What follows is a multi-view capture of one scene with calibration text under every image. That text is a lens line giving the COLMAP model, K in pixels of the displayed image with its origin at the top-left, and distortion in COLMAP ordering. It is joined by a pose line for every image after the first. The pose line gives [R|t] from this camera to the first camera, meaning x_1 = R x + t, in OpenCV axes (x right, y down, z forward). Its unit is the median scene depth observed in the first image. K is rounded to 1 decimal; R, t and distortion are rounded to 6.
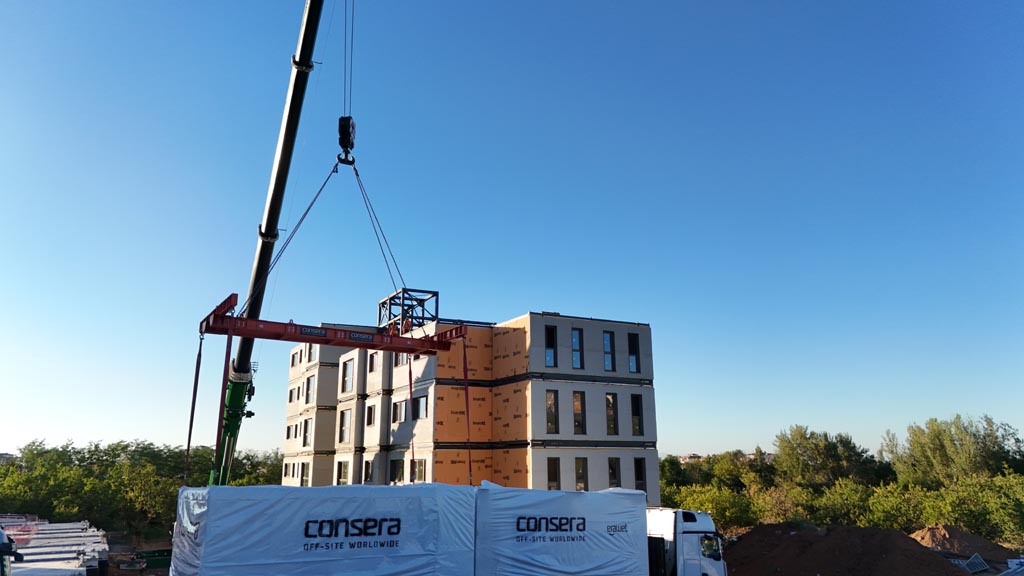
lens RADIAL K [[736.4, 0, 512.0], [0, 736.4, 288.0], [0, 0, 1]] dist [0.060823, -0.007892]
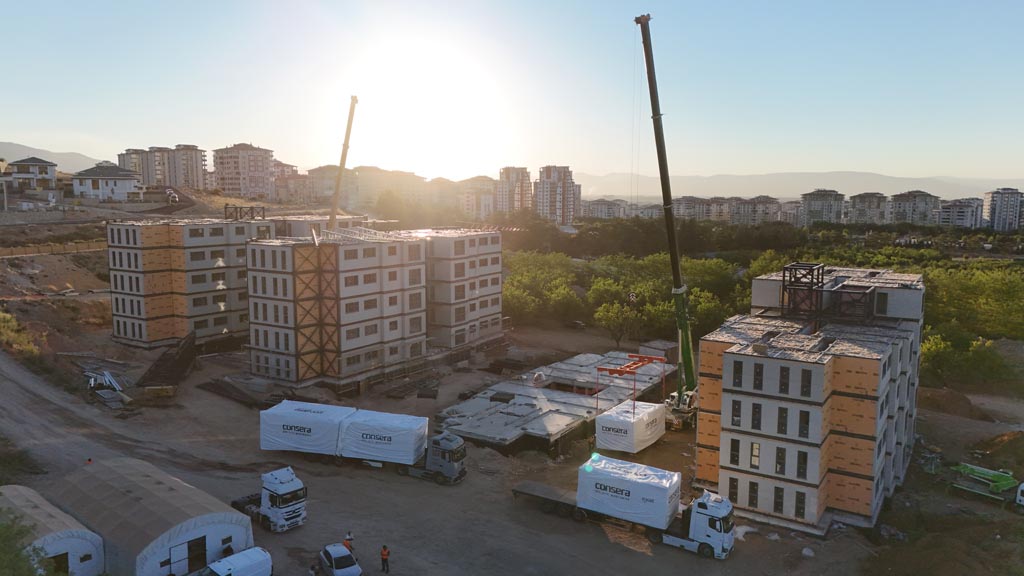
lens RADIAL K [[736.4, 0, 512.0], [0, 736.4, 288.0], [0, 0, 1]] dist [0.060823, -0.007892]
pose [[0.495200, 0.112440, -0.861472, 1.211598], [0.201684, 0.949622, 0.239880, -0.600372], [0.845045, -0.292534, 0.447575, -0.085679]]
